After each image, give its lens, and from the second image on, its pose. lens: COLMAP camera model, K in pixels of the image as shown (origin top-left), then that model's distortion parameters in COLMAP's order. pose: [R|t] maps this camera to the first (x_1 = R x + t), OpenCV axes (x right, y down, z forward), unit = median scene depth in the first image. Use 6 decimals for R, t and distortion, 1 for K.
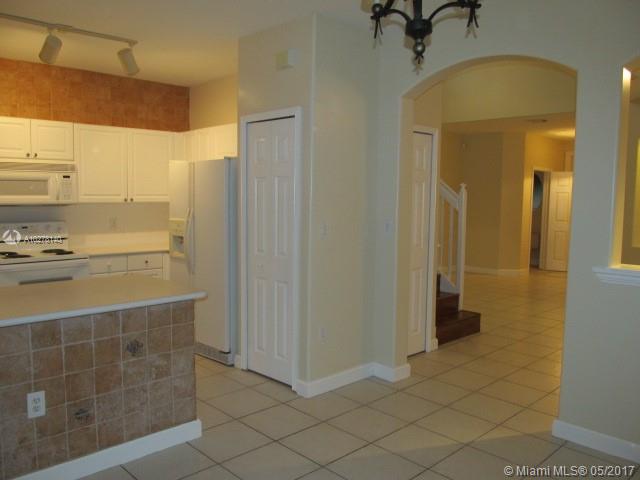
lens RADIAL K [[529.2, 0, 320.0], [0, 529.2, 240.0], [0, 0, 1]] dist [-0.060164, 0.021755]
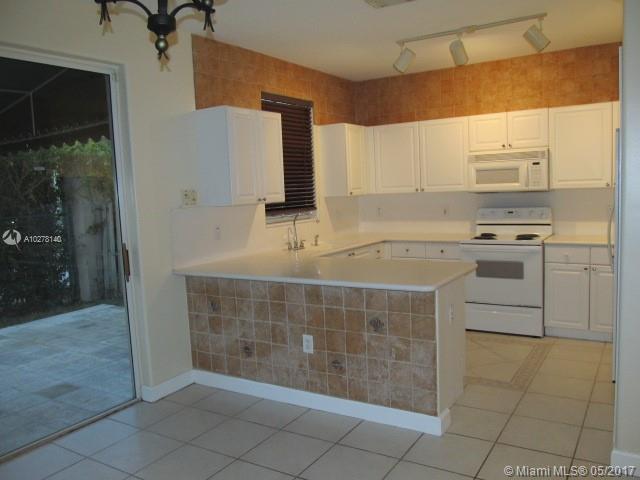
lens RADIAL K [[529.2, 0, 320.0], [0, 529.2, 240.0], [0, 0, 1]] dist [-0.060164, 0.021755]
pose [[0.238114, 0.076960, -0.968183, 0.692097], [-0.037967, 0.996831, 0.069899, -0.048723], [0.970495, 0.020115, 0.240282, 0.601624]]
